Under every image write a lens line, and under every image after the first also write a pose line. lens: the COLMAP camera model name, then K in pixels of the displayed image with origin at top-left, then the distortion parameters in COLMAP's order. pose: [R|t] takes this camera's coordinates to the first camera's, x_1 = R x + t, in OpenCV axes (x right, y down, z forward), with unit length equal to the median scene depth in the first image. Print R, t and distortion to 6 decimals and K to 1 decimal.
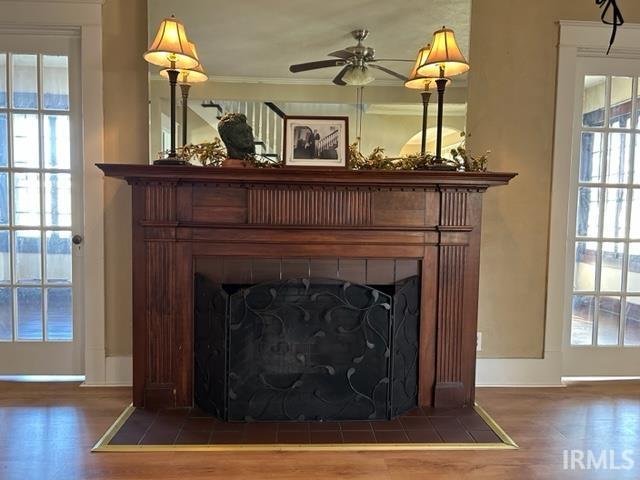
lens RADIAL K [[490.2, 0, 319.9], [0, 490.2, 235.8], [0, 0, 1]] dist [0.056672, -0.049480]
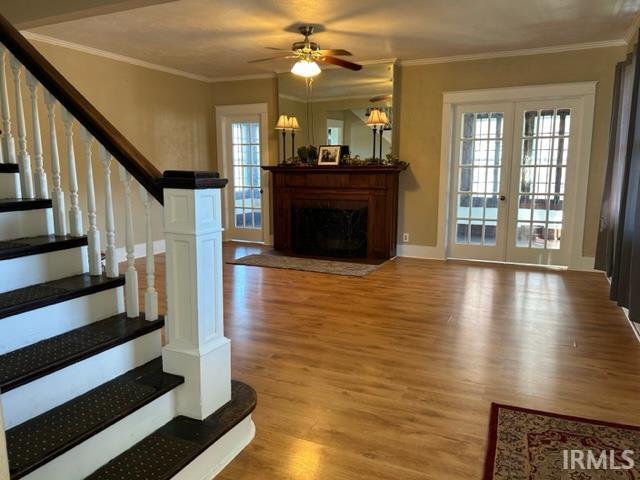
lens RADIAL K [[490.2, 0, 320.5], [0, 490.2, 241.2], [0, 0, 1]] dist [0.056672, -0.049480]
pose [[0.875465, 0.055184, -0.480120, 1.246244], [-0.007108, 0.994822, 0.101382, 0.002660], [0.483229, -0.085344, 0.871324, -1.375631]]
